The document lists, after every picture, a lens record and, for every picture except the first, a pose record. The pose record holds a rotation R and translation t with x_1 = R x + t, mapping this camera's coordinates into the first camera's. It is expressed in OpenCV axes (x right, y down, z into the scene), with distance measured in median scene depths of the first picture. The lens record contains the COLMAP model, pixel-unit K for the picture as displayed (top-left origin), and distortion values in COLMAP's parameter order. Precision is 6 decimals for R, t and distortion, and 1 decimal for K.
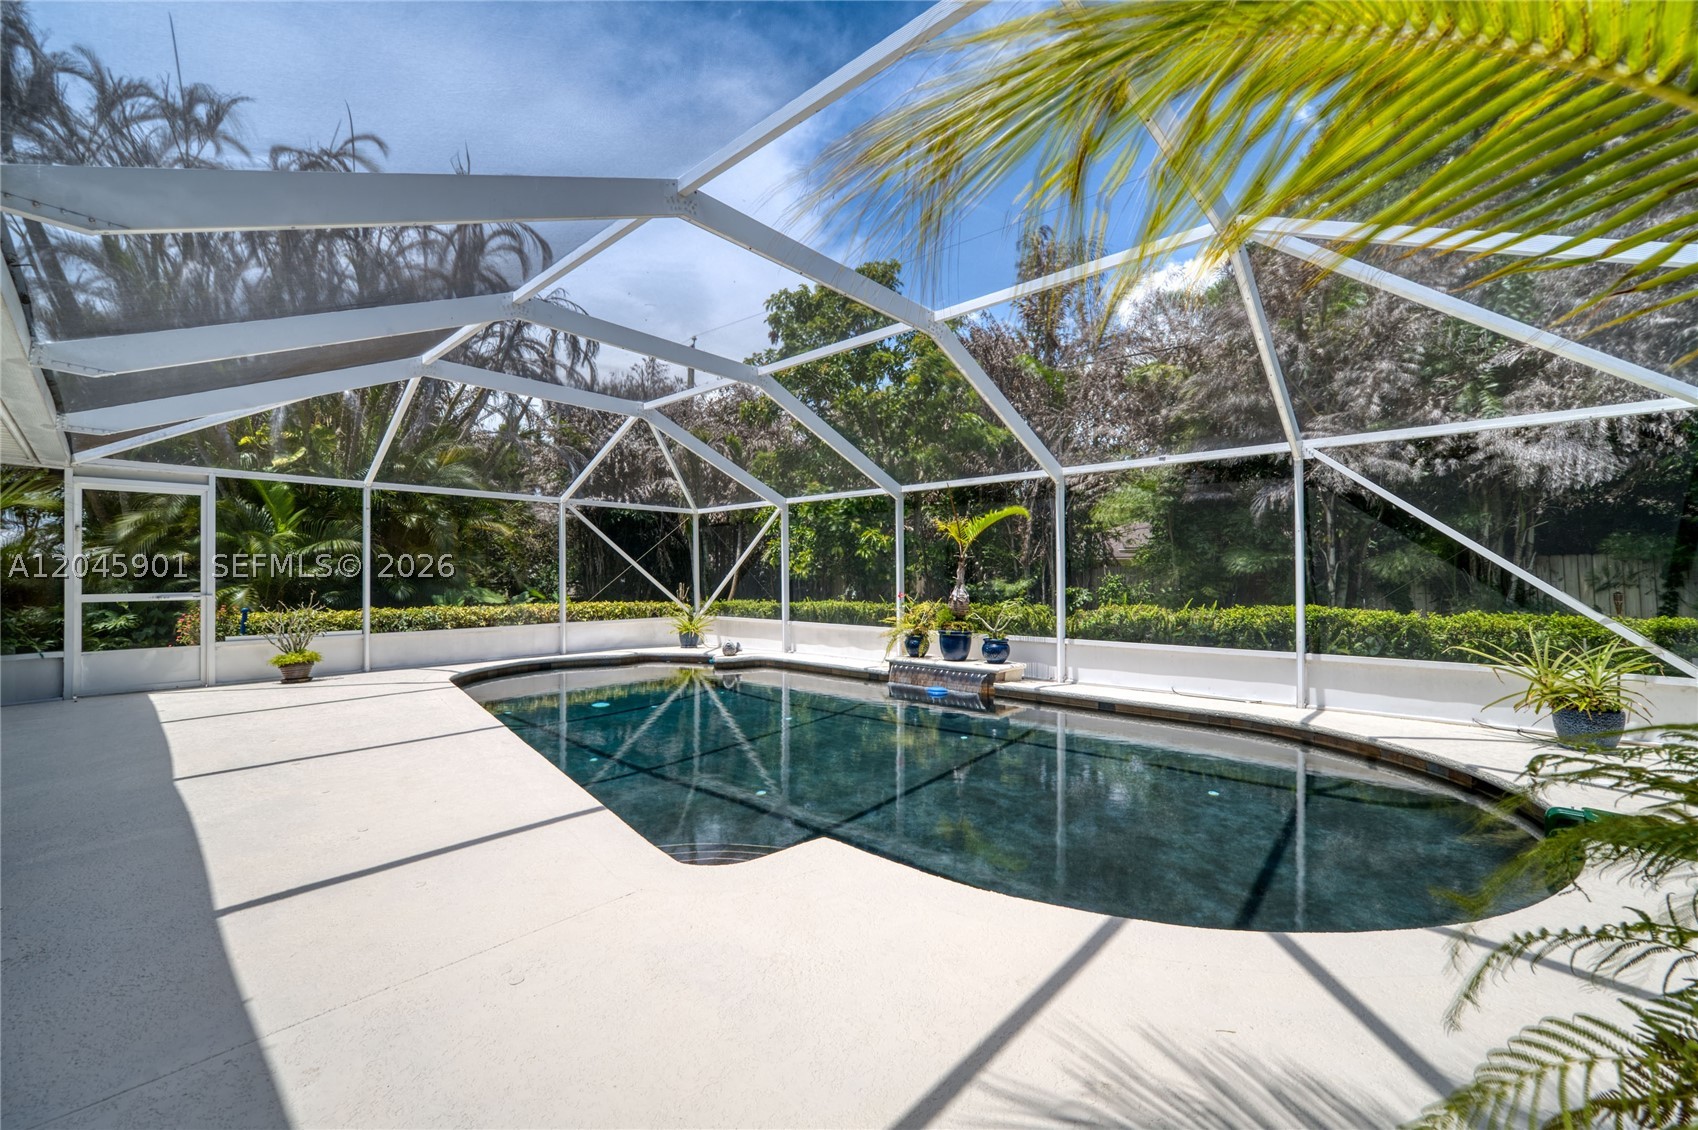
lens RADIAL K [[671.0, 0, 859.9], [0, 671.0, 576.5], [0, 0, 1]] dist [-0.001380, -0.000002]
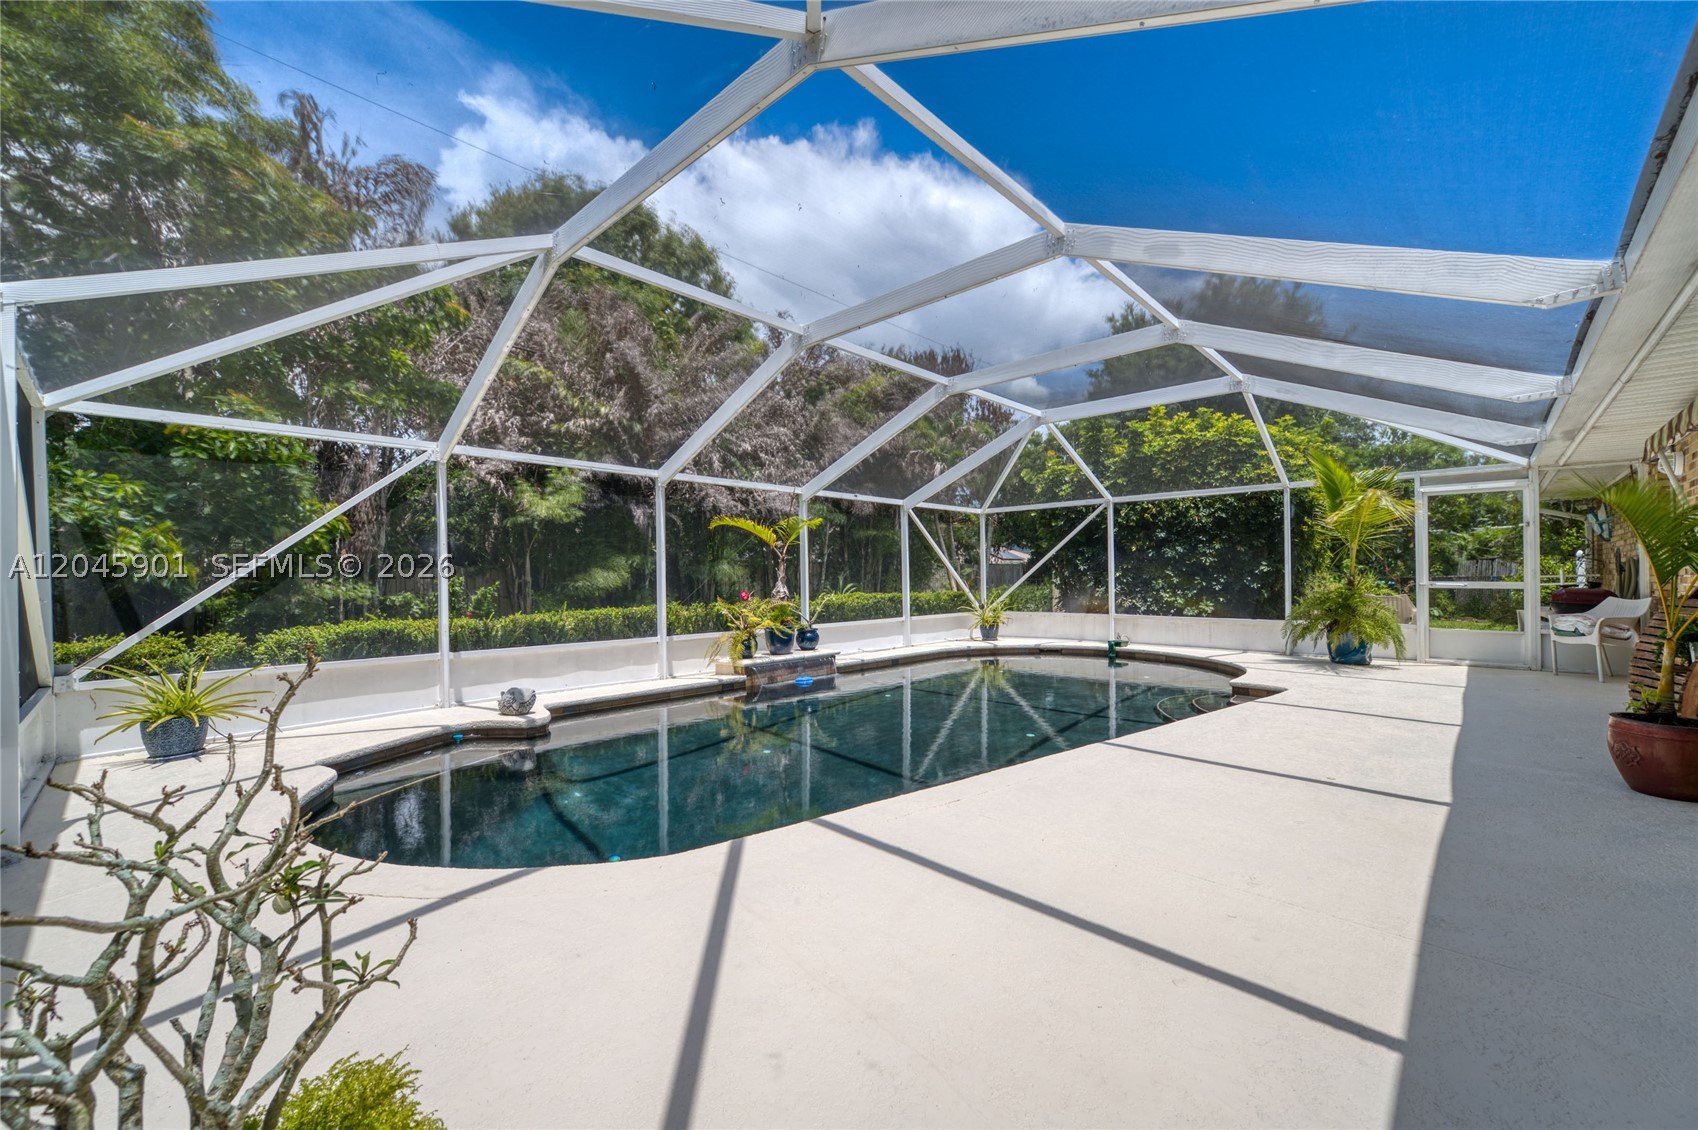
lens RADIAL K [[671.0, 0, 854.9], [0, 671.0, 572.0], [0, 0, 1]] dist [-0.001380, -0.000002]
pose [[0.013362, 0.011508, 0.999845, -0.954175], [0.004016, 0.999925, -0.011562, 0.006593], [-0.999903, 0.004170, 0.013315, 0.889971]]
